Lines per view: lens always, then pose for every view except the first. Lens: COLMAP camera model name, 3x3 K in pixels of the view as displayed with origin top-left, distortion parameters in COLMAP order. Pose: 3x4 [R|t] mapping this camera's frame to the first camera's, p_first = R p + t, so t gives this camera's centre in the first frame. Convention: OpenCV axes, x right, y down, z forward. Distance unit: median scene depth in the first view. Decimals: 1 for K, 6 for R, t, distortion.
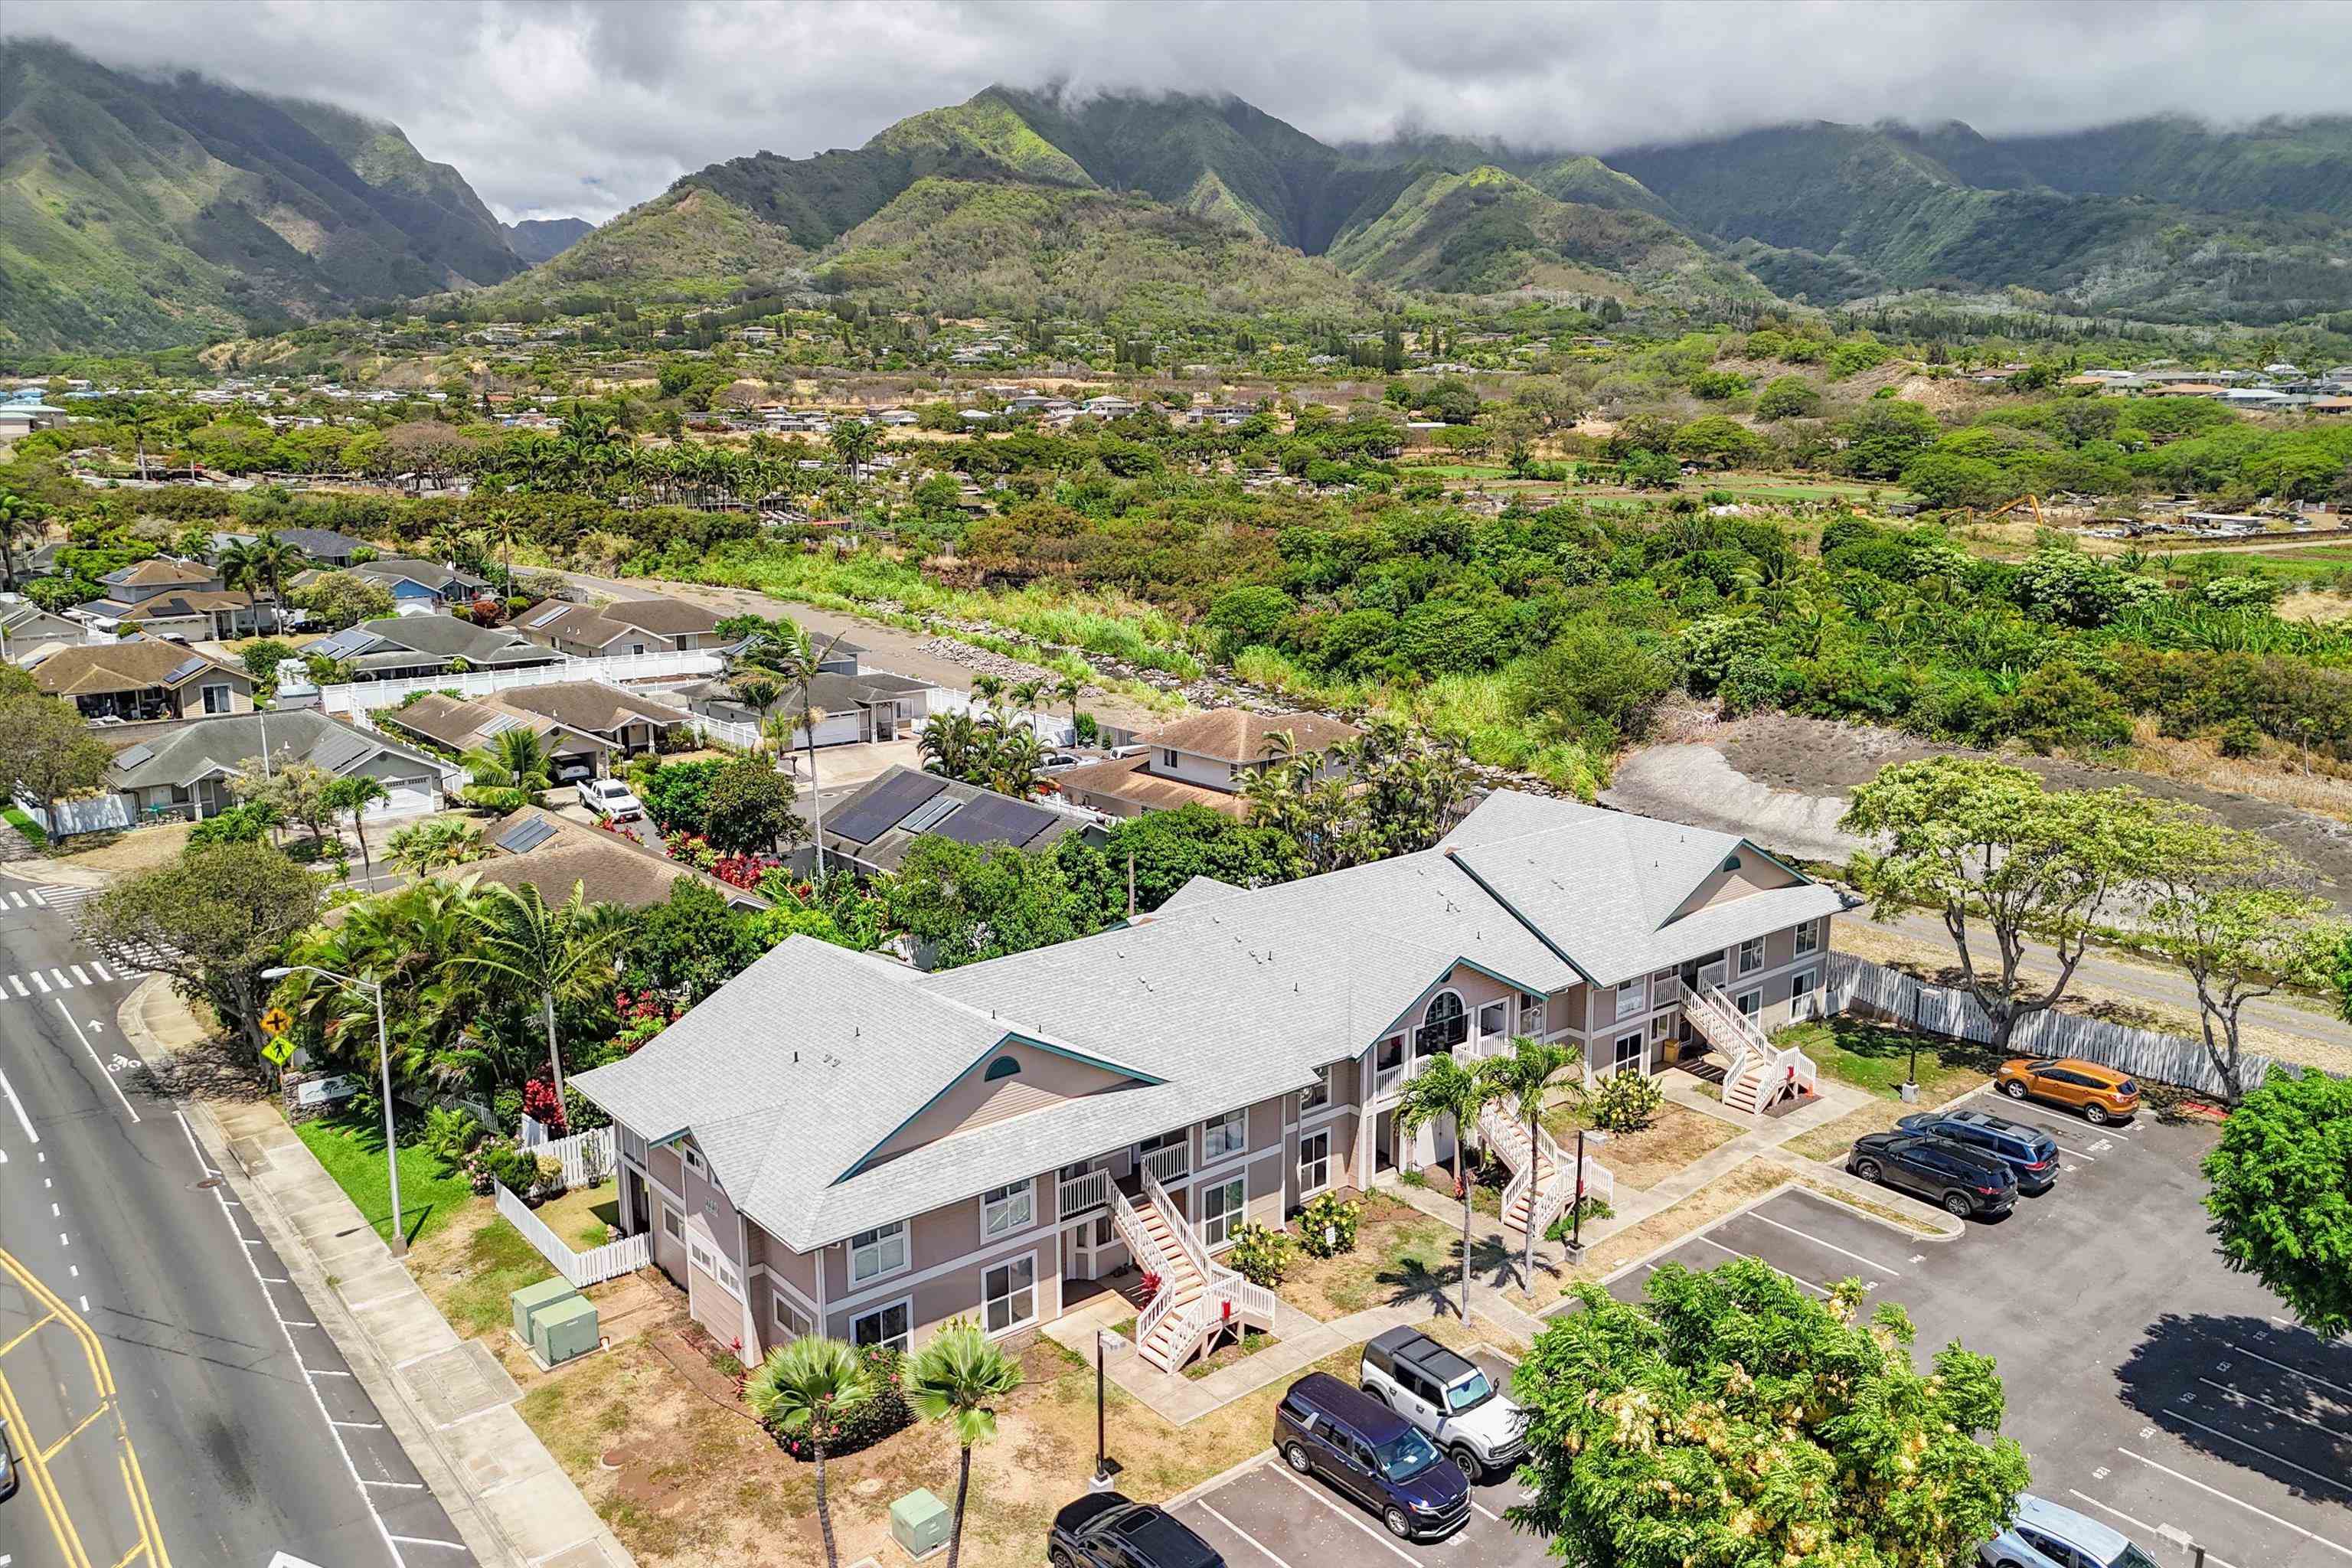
lens RADIAL K [[1717.1, 0, 1176.0], [0, 1717.1, 784.0], [0, 0, 1]] dist [0.077009, -0.073702]
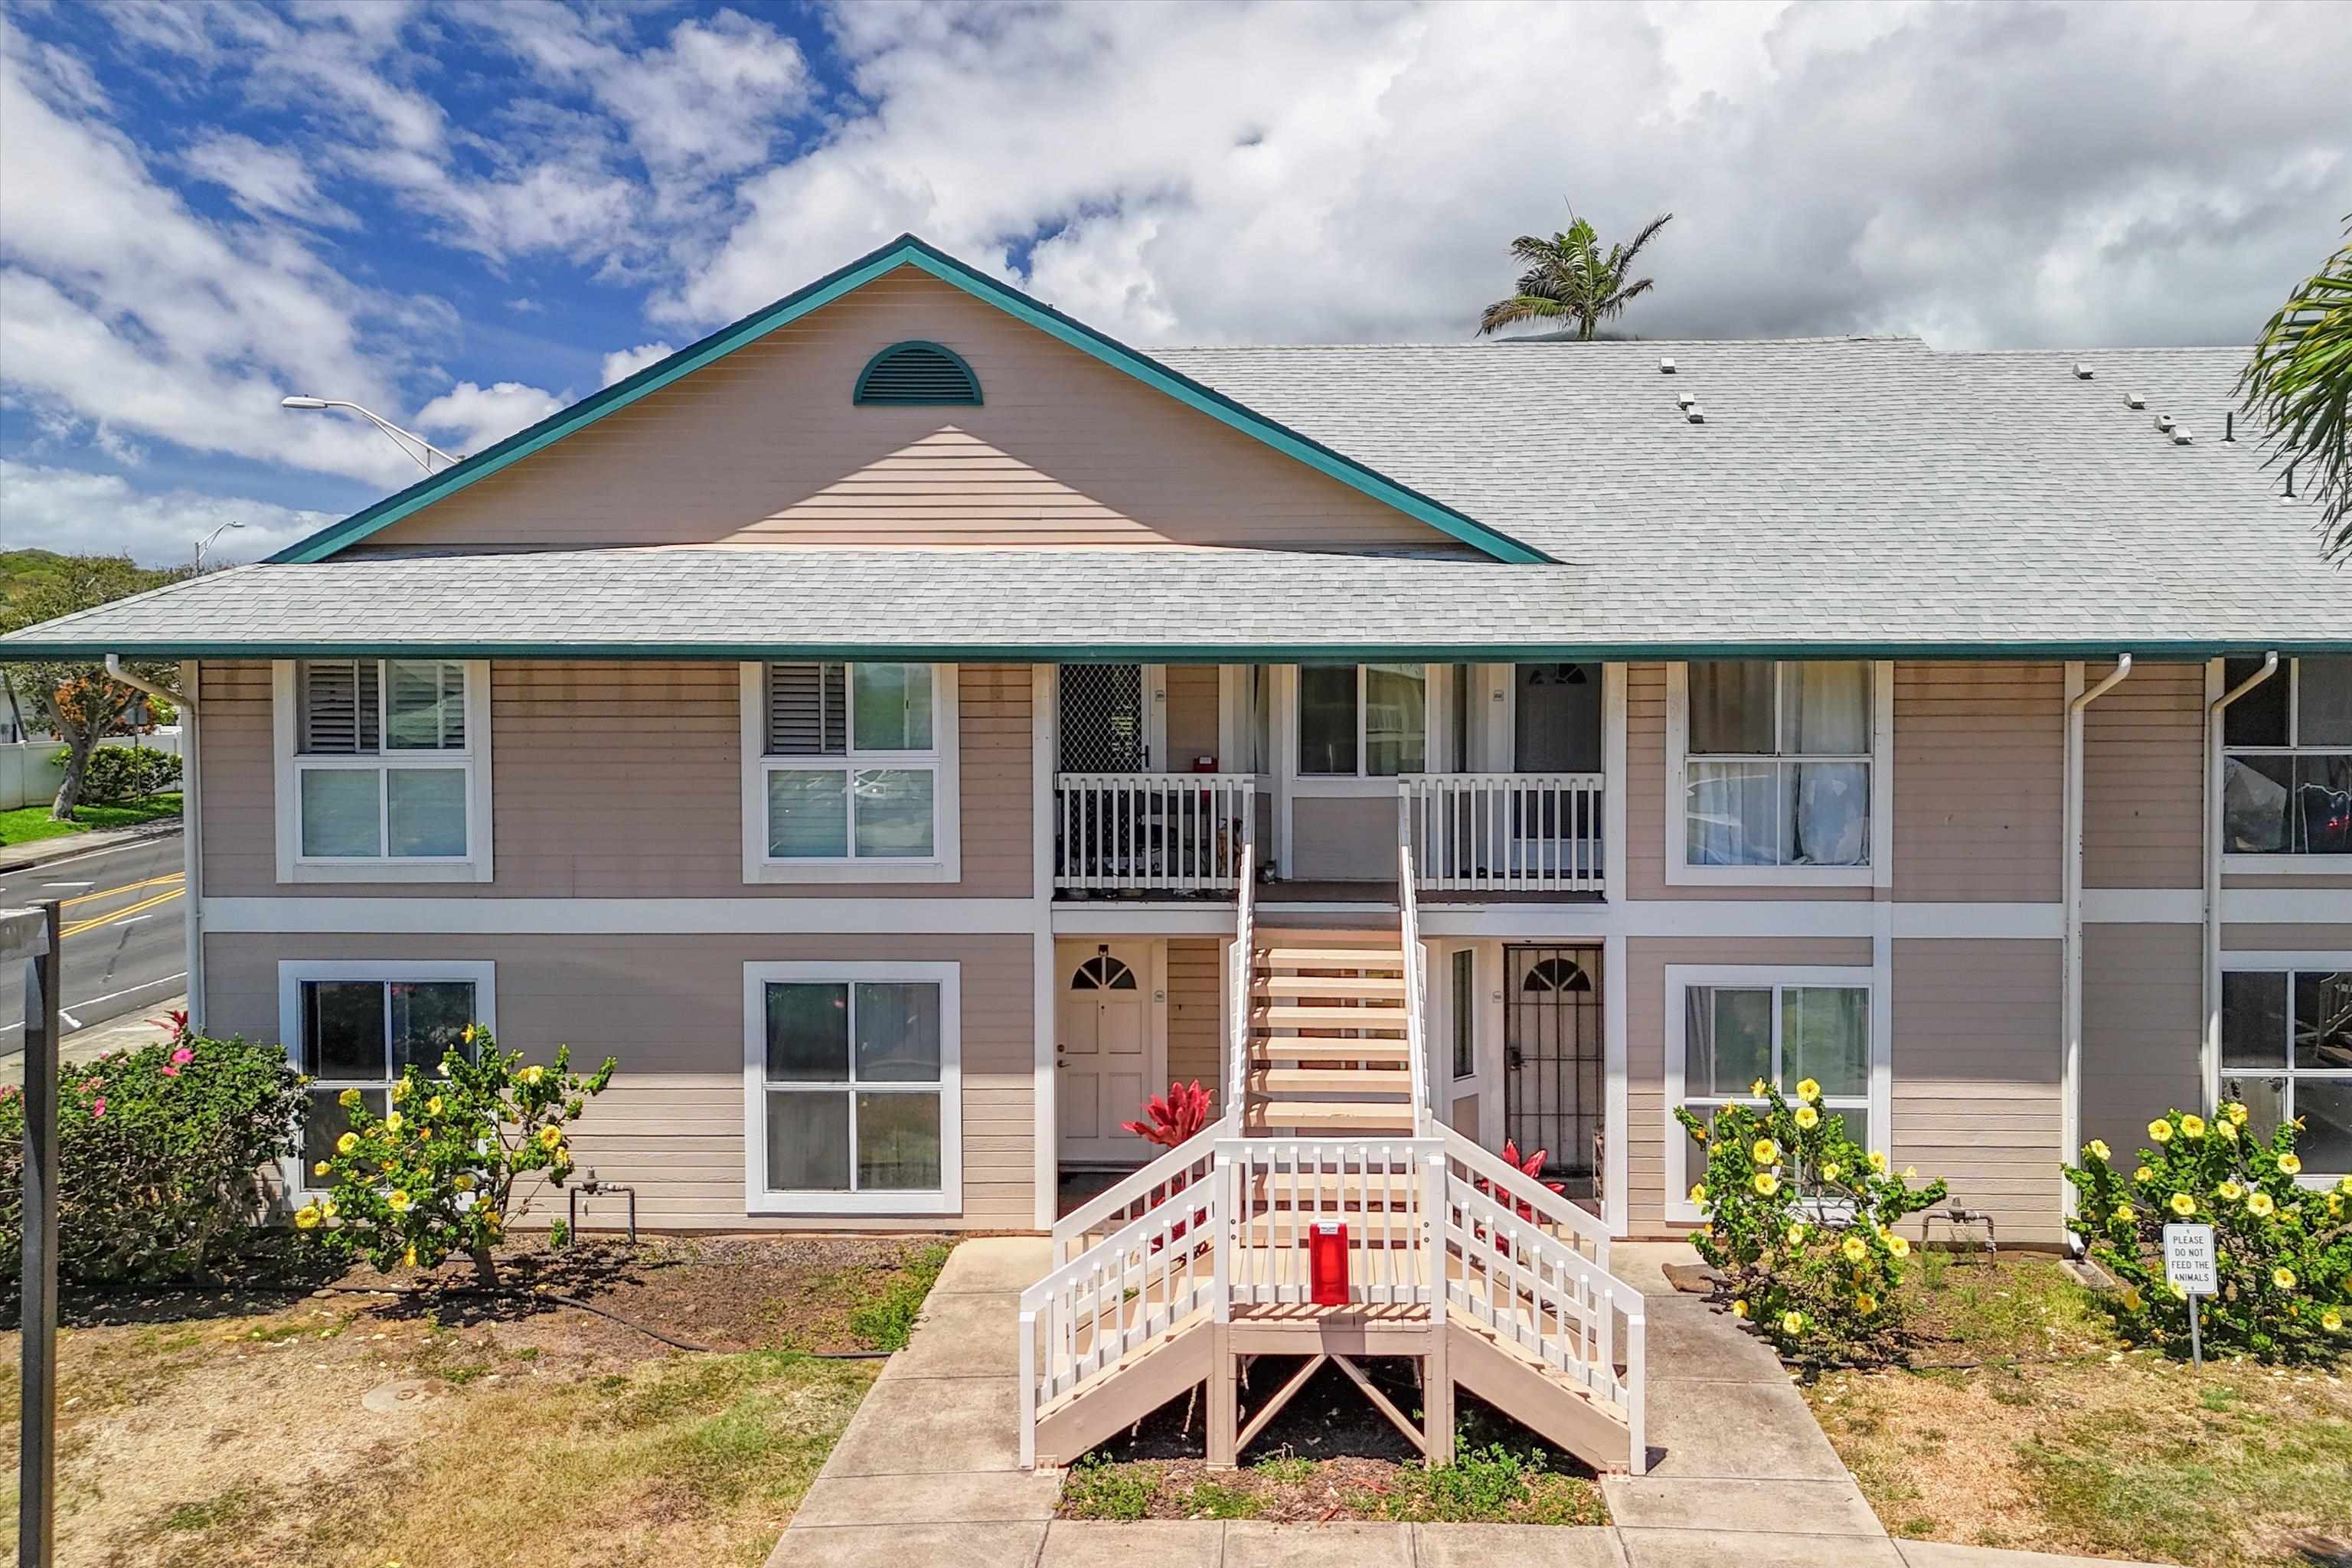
lens RADIAL K [[1768.4, 0, 1272.4], [0, 1768.4, 703.3], [0, 0, 1]] dist [0.104281, -0.086678]
pose [[0.746961, 0.011951, -0.664760, 0.148157], [-0.128121, 0.983686, -0.126280, 0.219494], [0.652407, 0.179496, 0.736306, 0.680319]]
